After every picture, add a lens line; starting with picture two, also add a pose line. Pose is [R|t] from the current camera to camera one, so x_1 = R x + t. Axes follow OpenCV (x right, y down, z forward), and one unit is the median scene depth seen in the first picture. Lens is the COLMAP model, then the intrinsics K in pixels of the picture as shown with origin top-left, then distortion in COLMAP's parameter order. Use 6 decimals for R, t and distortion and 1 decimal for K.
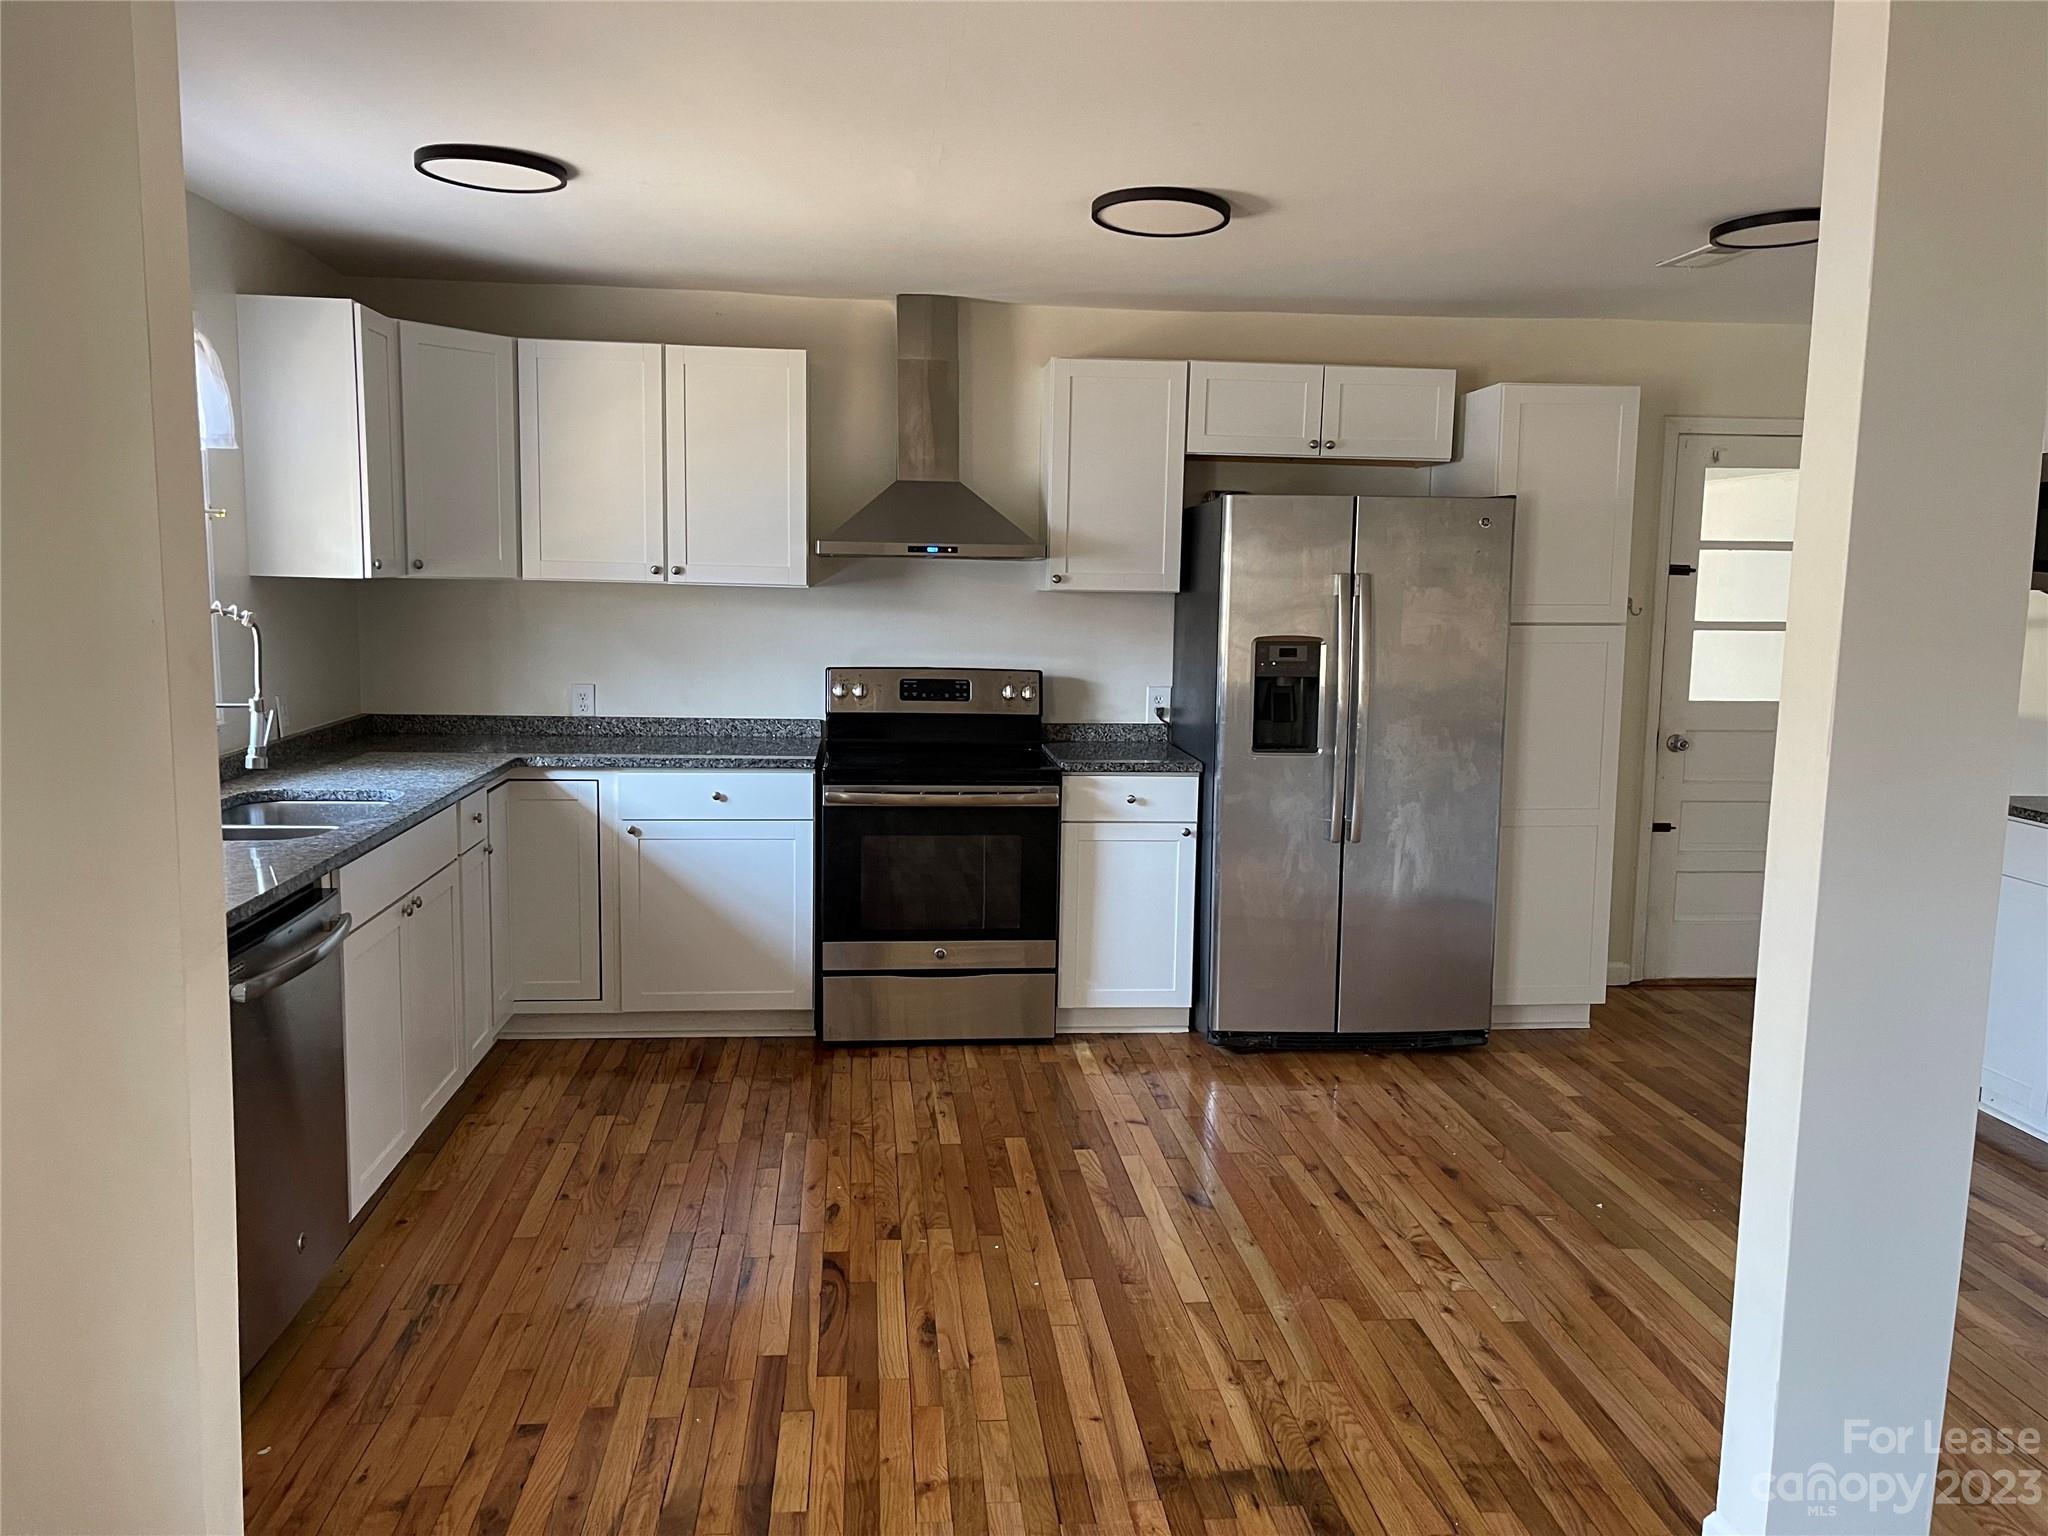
lens RADIAL K [[1544.8, 0, 1024.0], [0, 1544.8, 768.0], [0, 0, 1]] dist [0.080067, -0.096917]
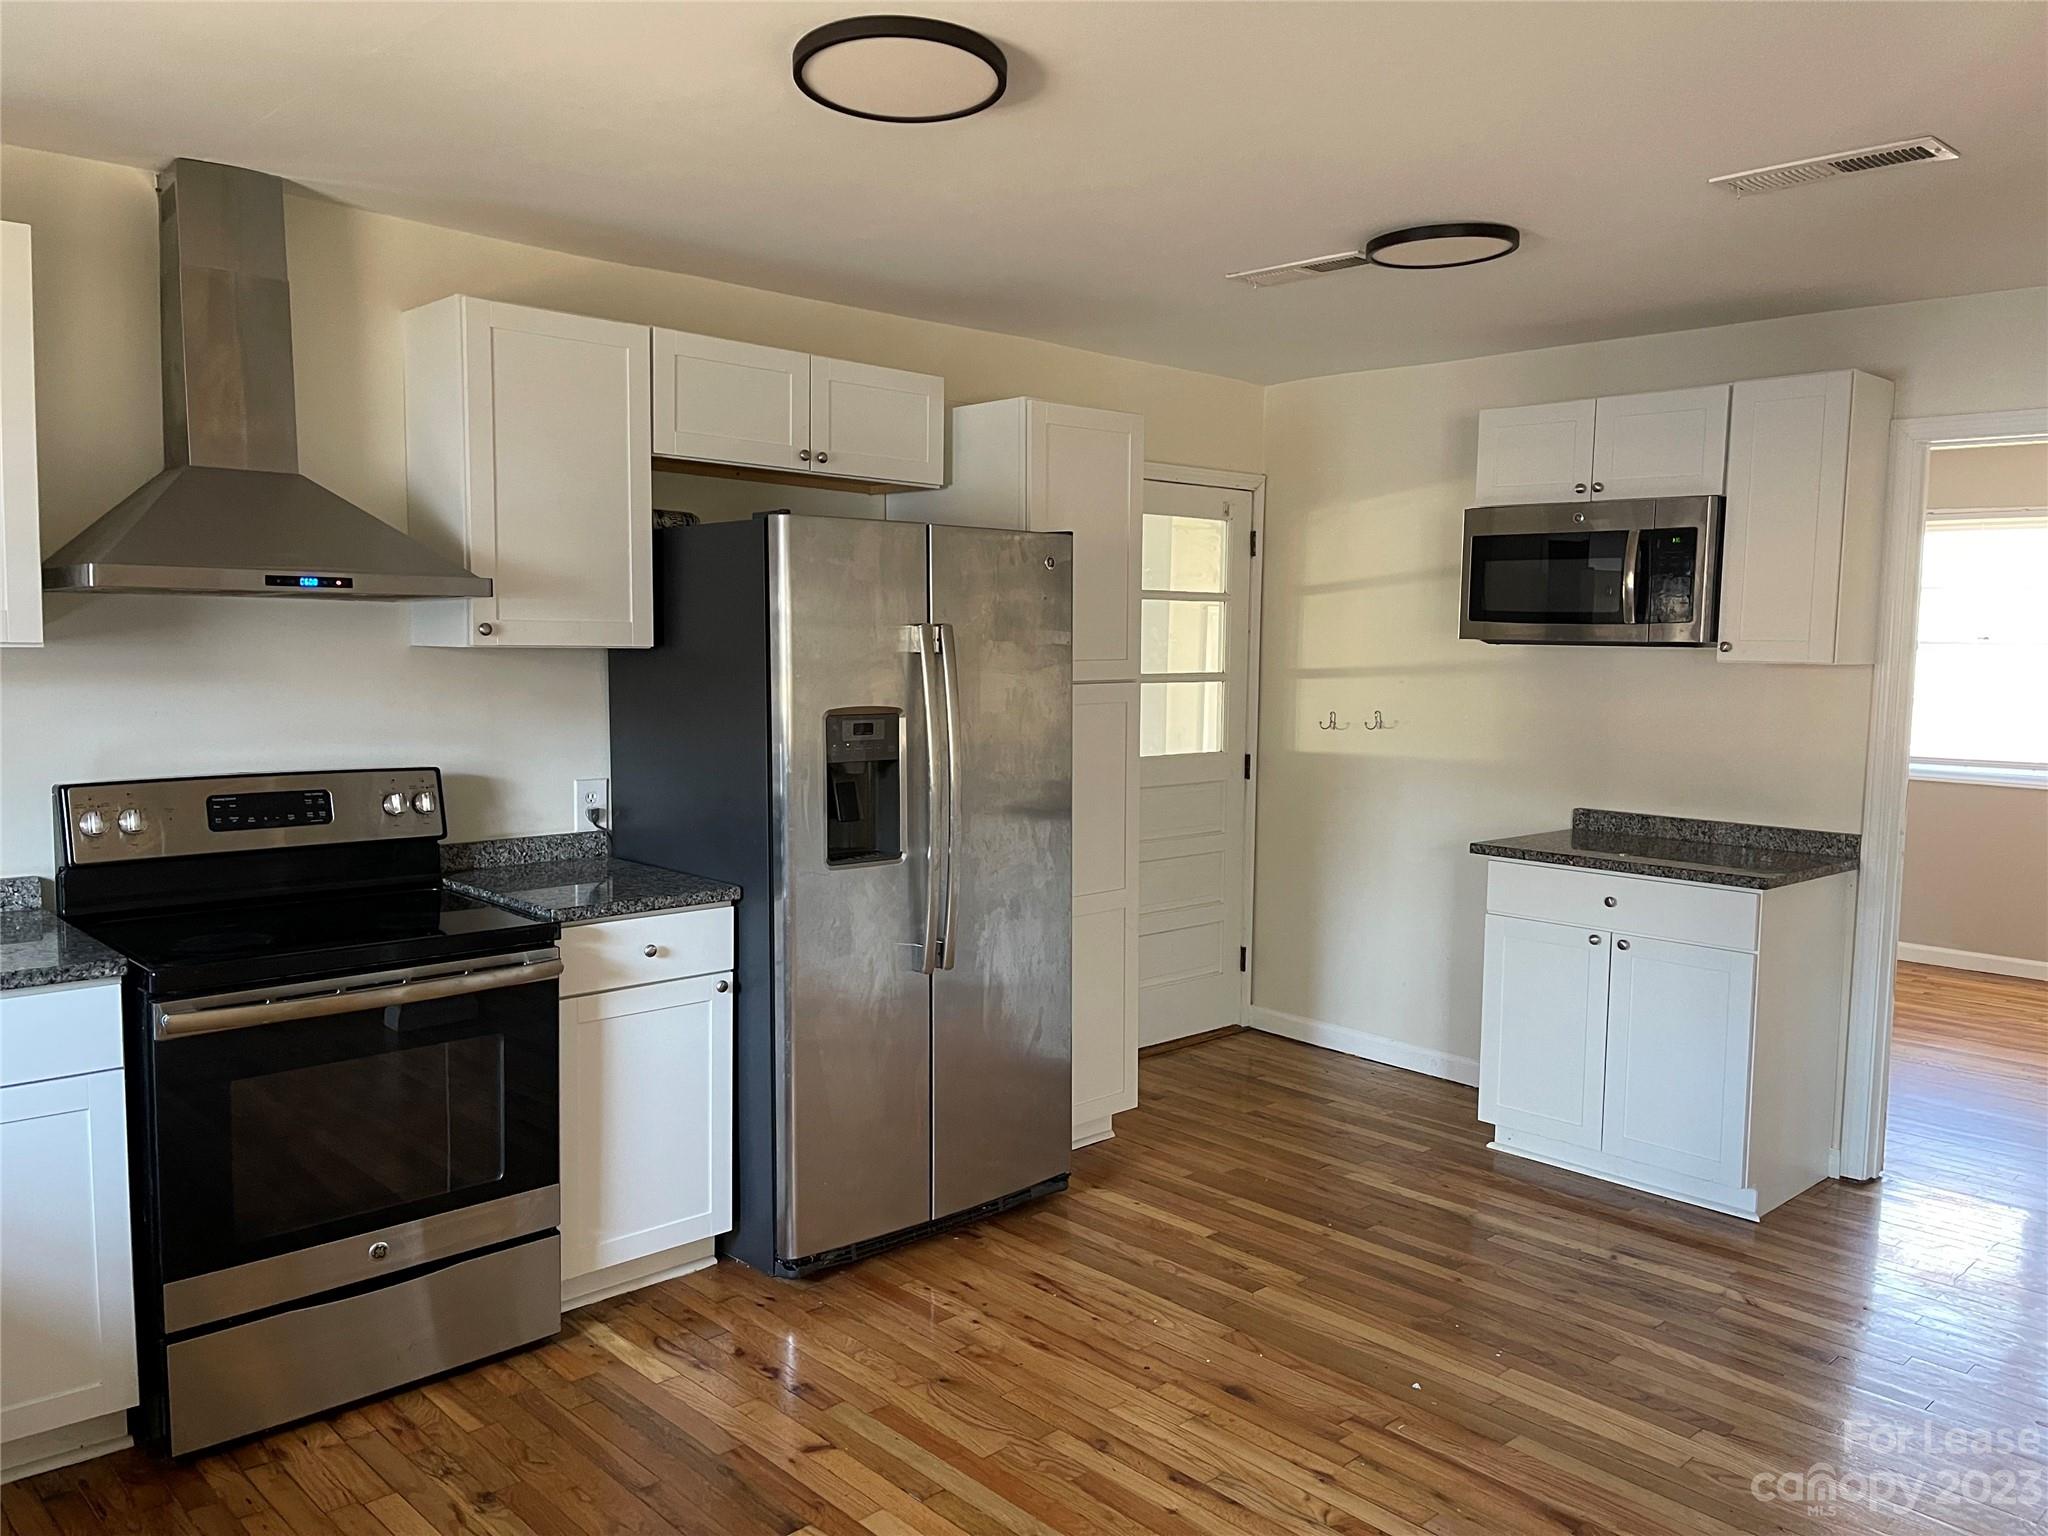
lens RADIAL K [[1544.8, 0, 1024.0], [0, 1544.8, 768.0], [0, 0, 1]] dist [0.080067, -0.096917]
pose [[0.785811, -0.058798, 0.615665, -0.221201], [0.075528, 0.997143, -0.001170, -0.047475], [-0.613838, 0.047419, 0.788007, 0.354714]]
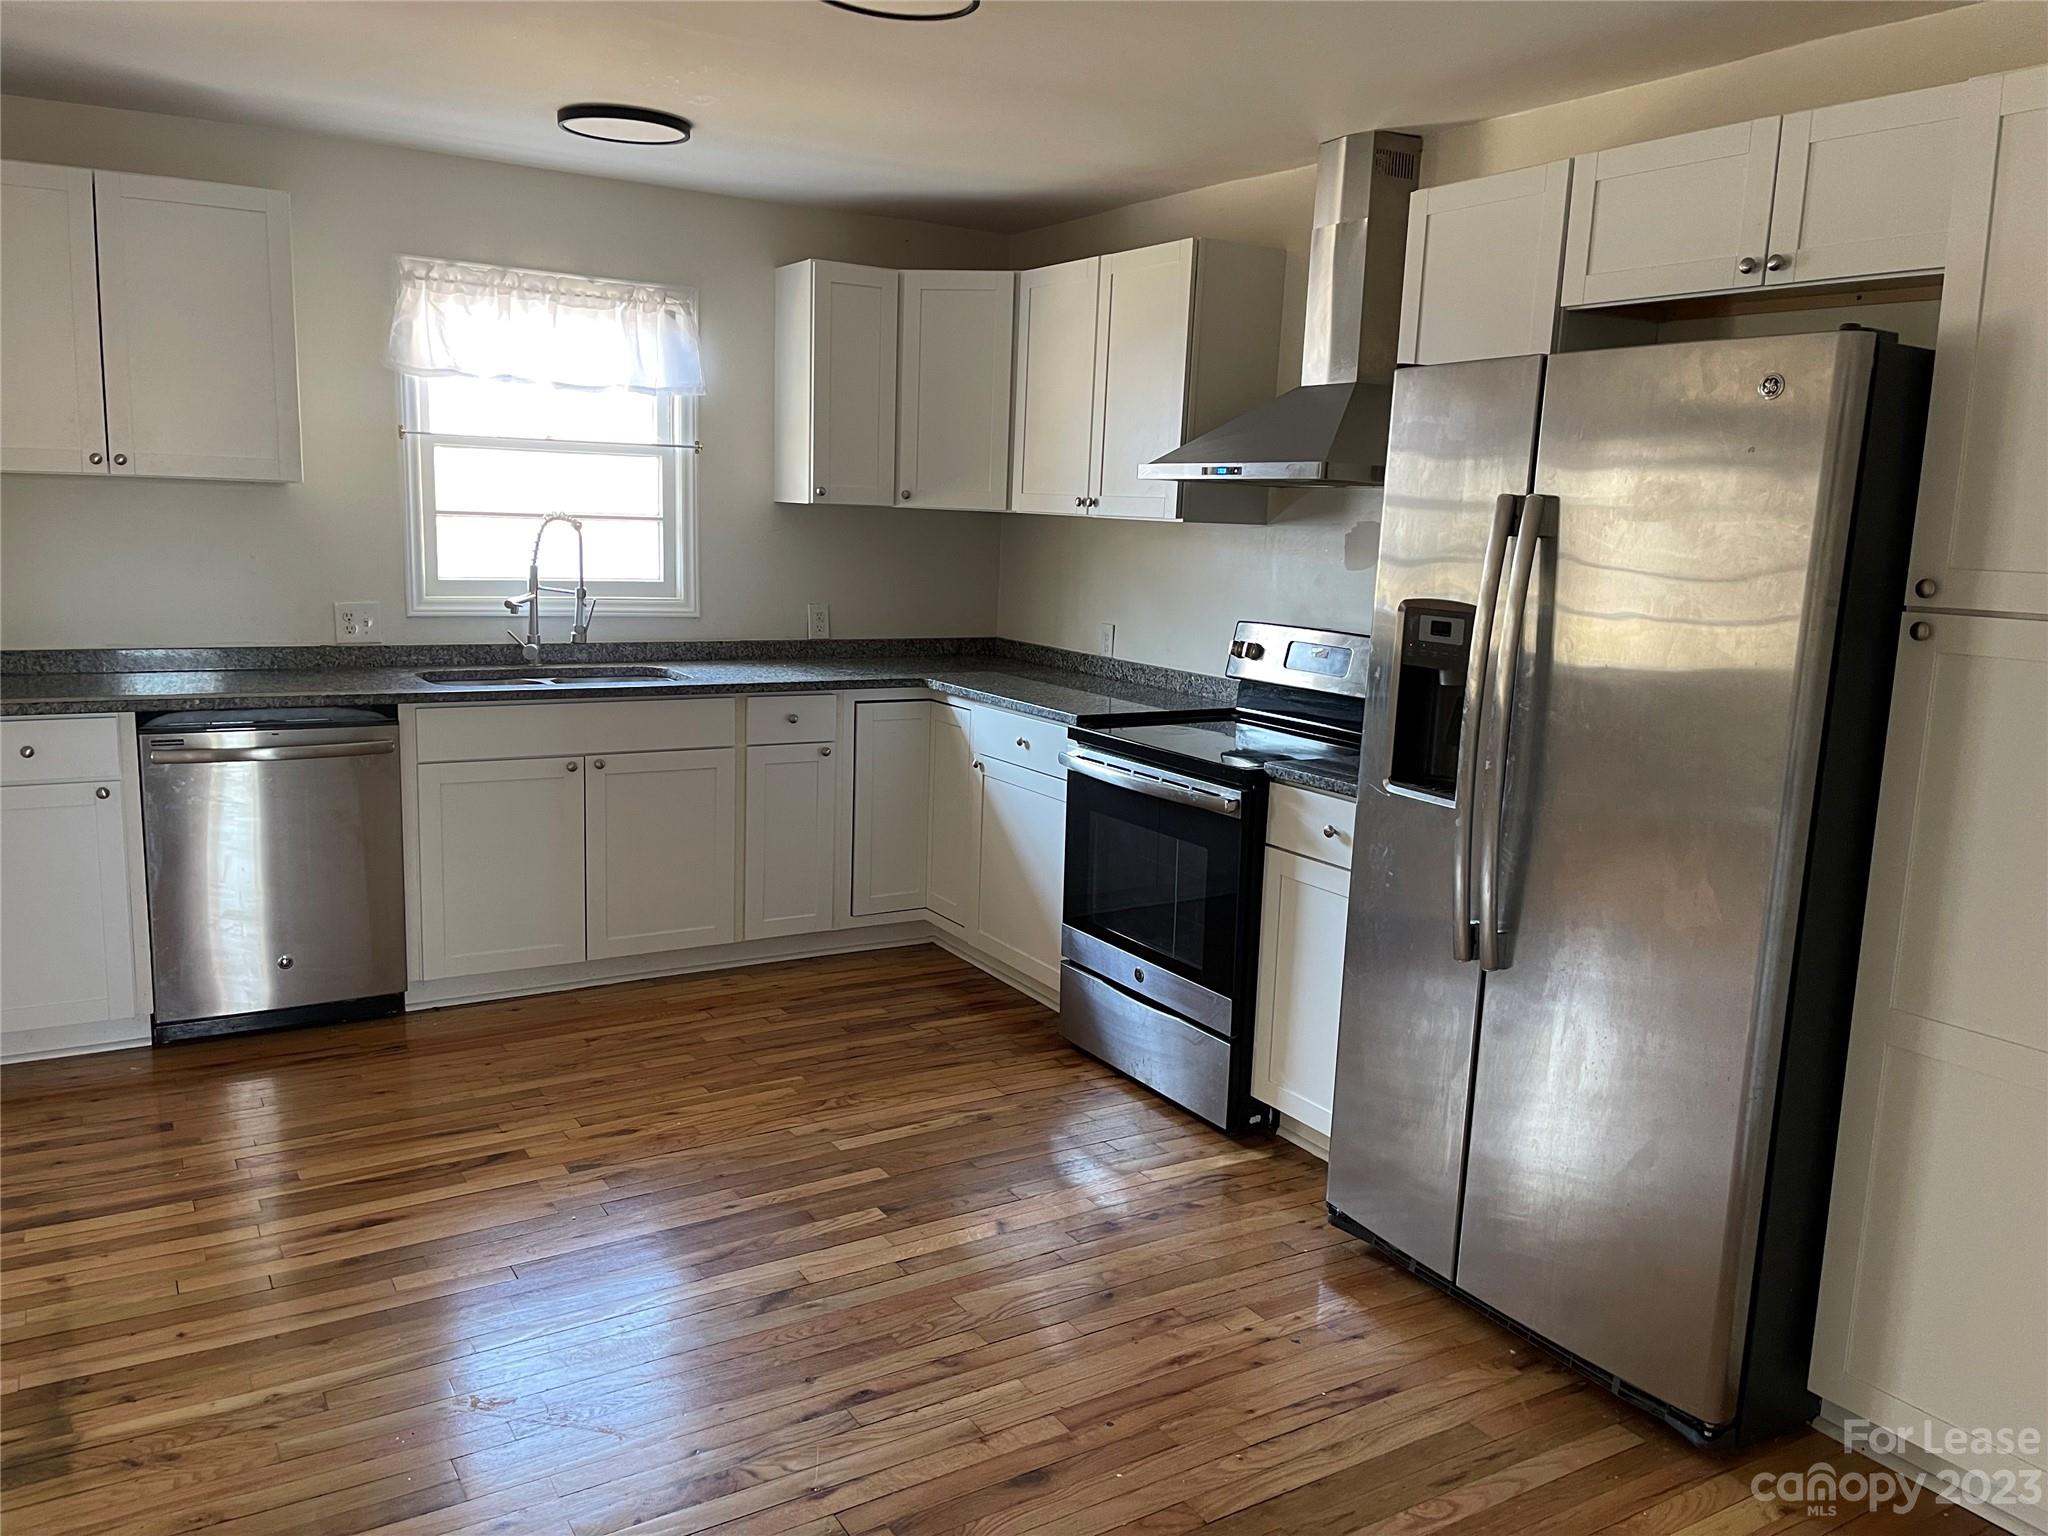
lens RADIAL K [[1545.0, 0, 1024.0], [0, 1545.0, 768.0], [0, 0, 1]] dist [0.059900, -0.082729]
pose [[0.435673, 0.148208, -0.887820, 0.619789], [-0.140309, 0.985476, 0.095657, -0.054463], [0.889102, 0.082894, 0.450140, 0.572909]]
